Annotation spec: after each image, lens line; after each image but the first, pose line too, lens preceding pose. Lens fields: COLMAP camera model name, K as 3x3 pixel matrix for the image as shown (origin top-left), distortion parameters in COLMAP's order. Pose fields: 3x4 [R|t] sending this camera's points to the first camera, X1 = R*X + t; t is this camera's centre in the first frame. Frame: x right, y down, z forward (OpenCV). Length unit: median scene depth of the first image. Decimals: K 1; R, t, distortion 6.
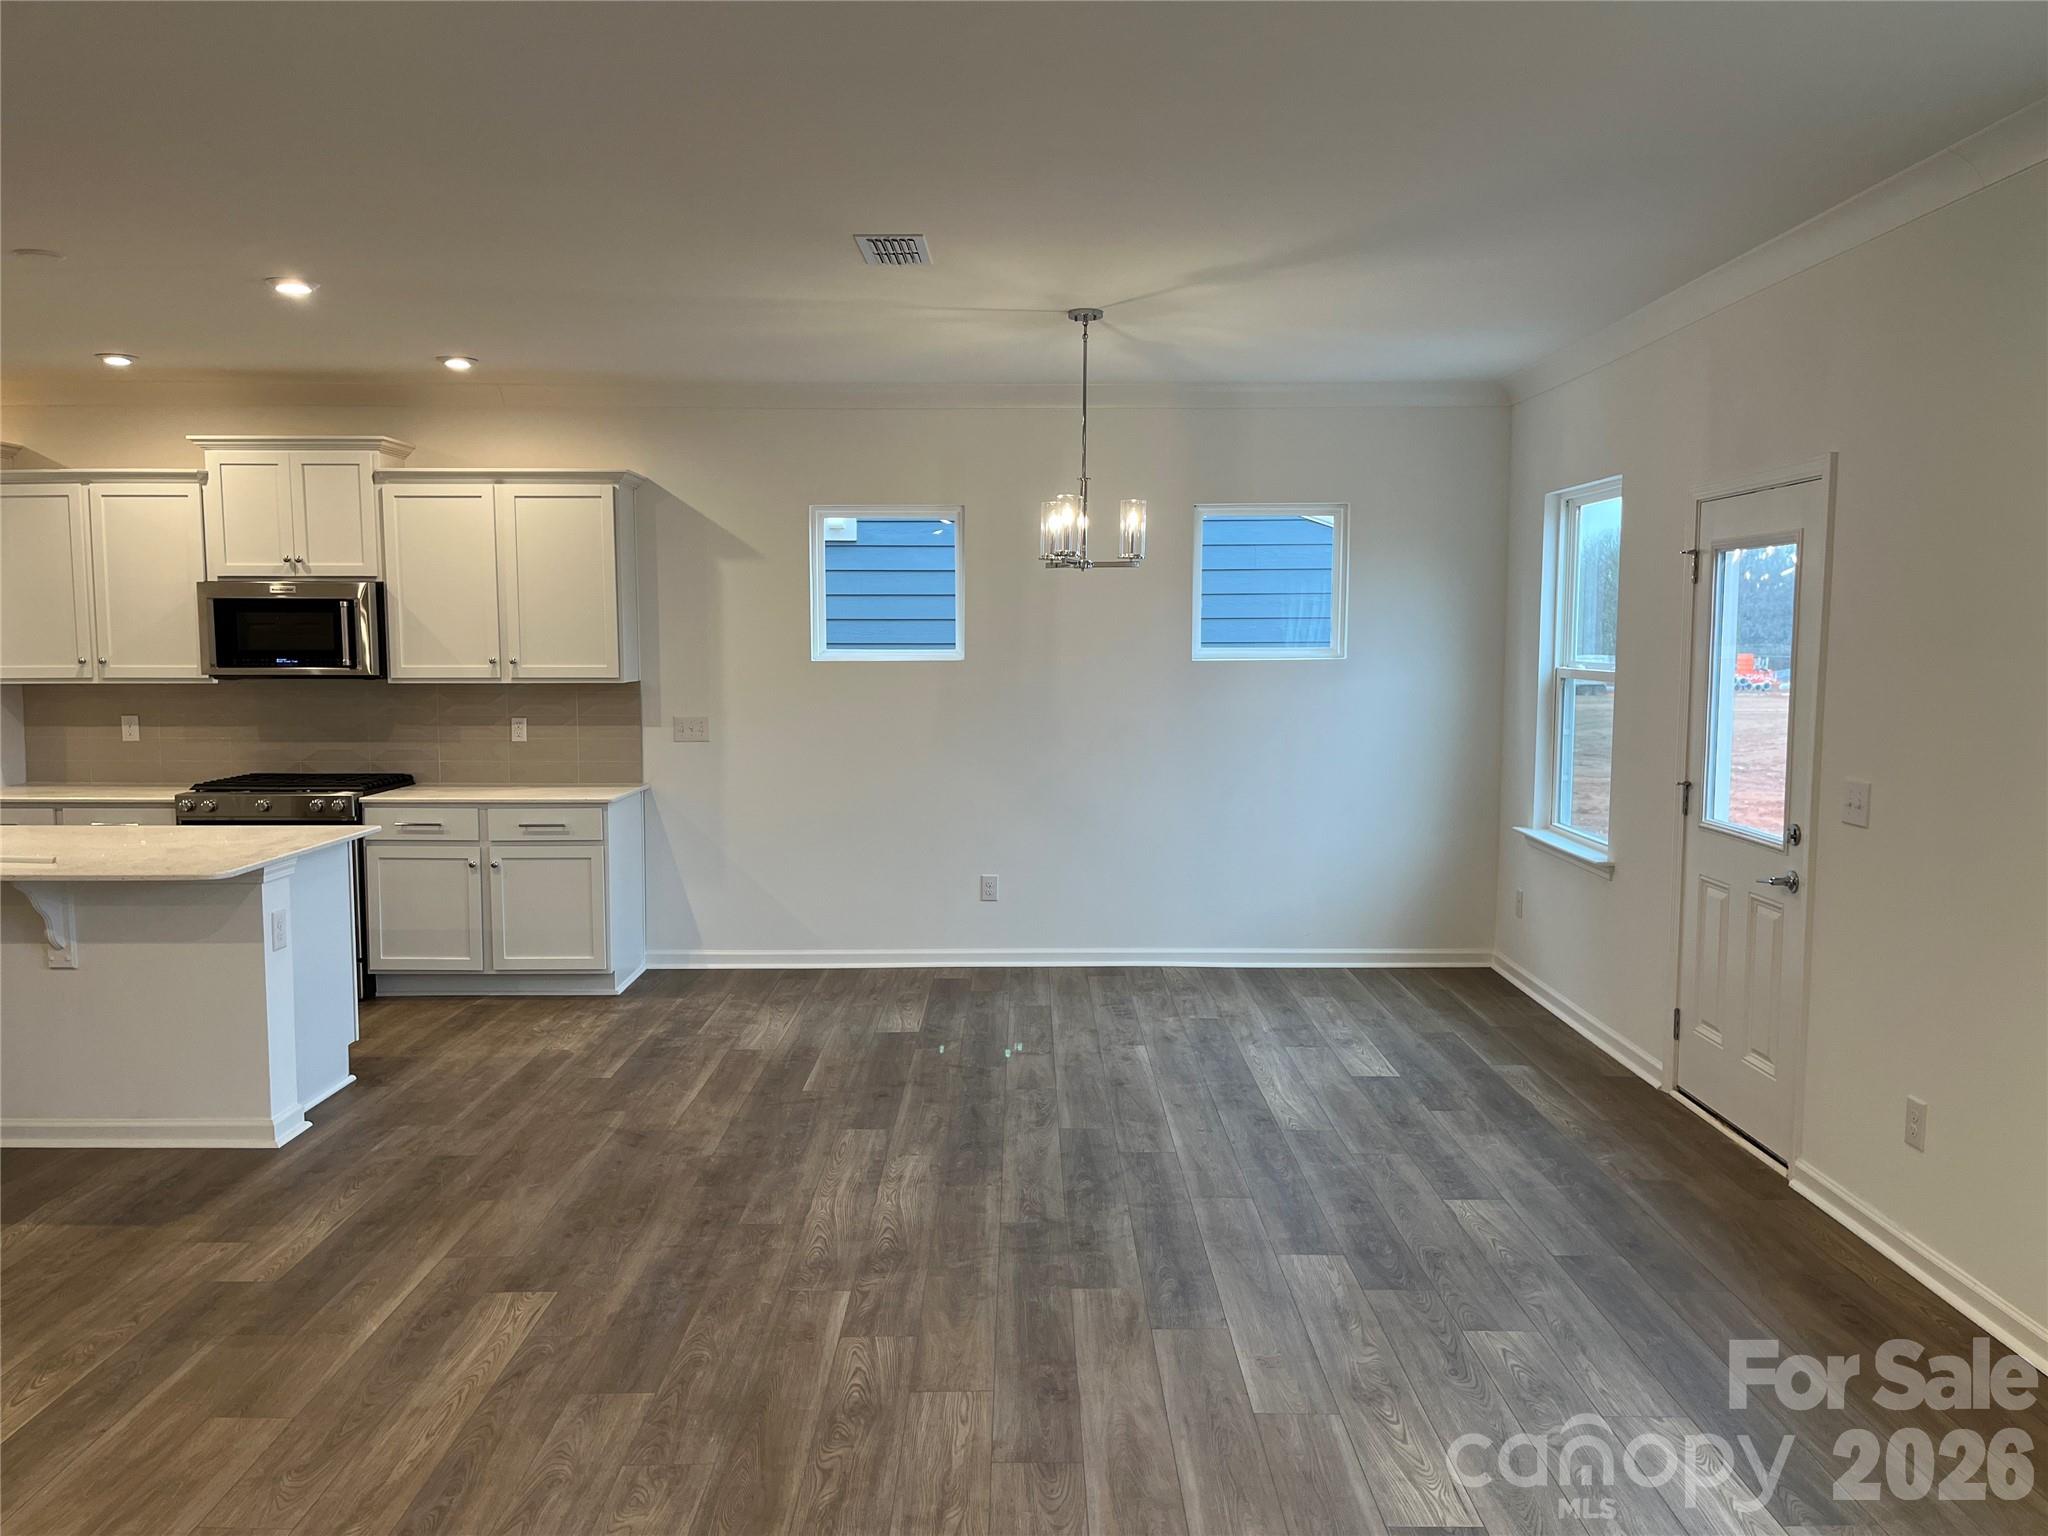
lens RADIAL K [[1545.2, 0, 1022.1], [0, 1545.2, 776.3], [0, 0, 1]] dist [0.074574, -0.095302]
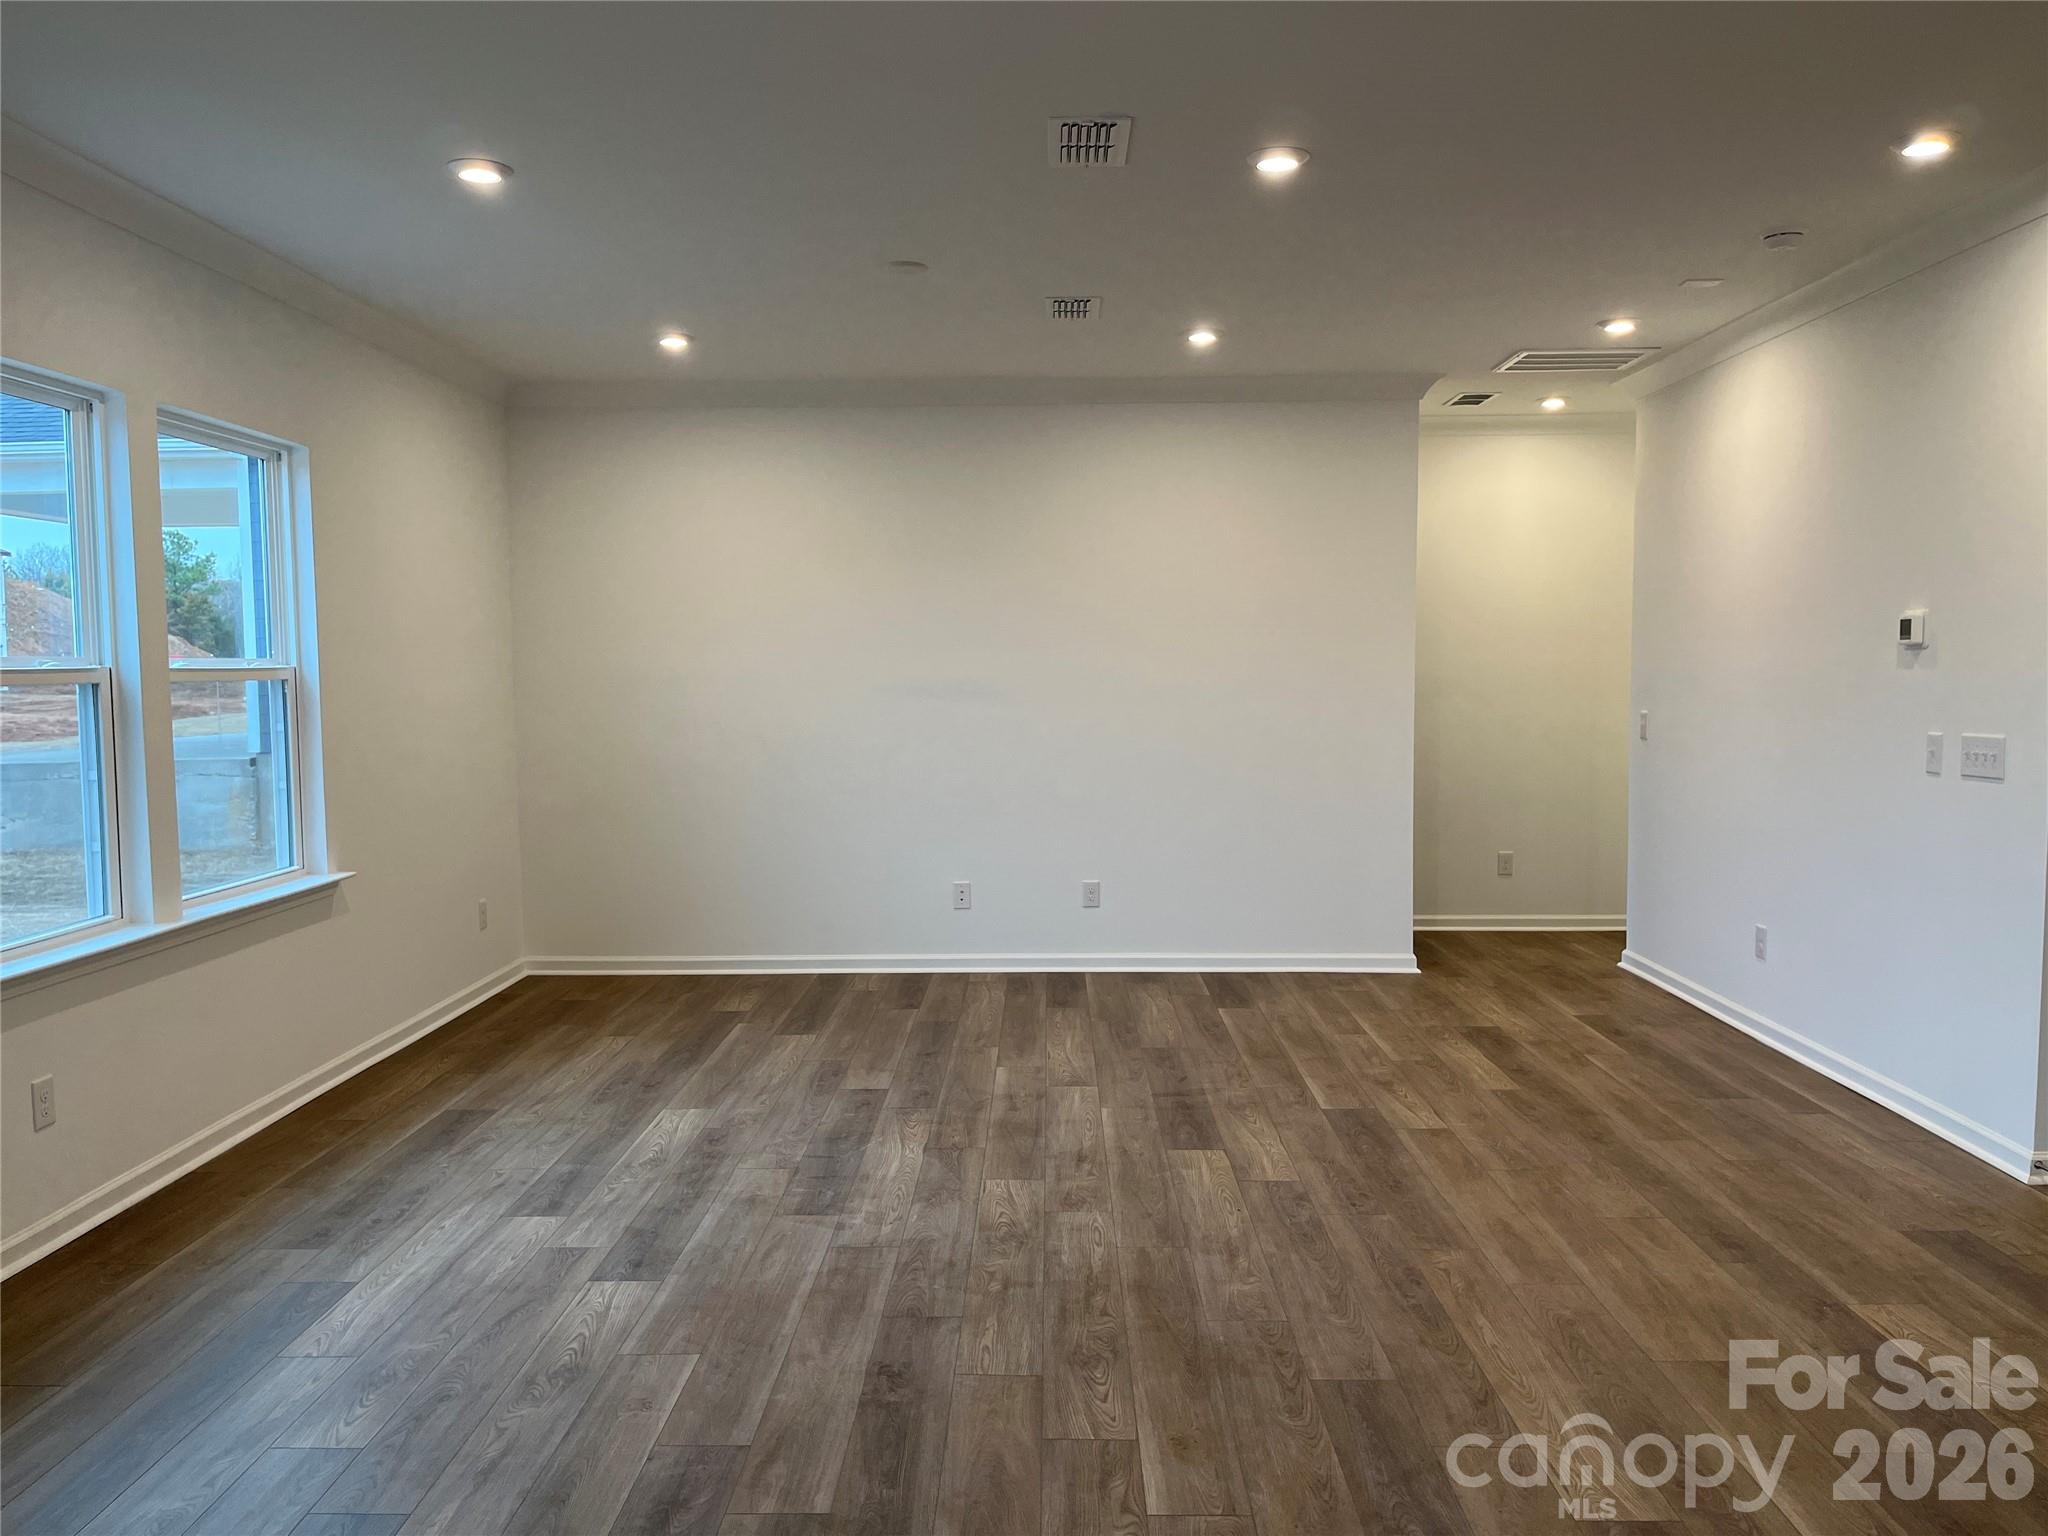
lens RADIAL K [[1545.2, 0, 1022.1], [0, 1545.2, 776.3], [0, 0, 1]] dist [0.074574, -0.095302]
pose [[-0.999802, 0.006152, 0.018902, -0.042403], [0.009138, 0.986713, 0.162215, -0.064902], [-0.017653, 0.162356, -0.986574, 0.999821]]
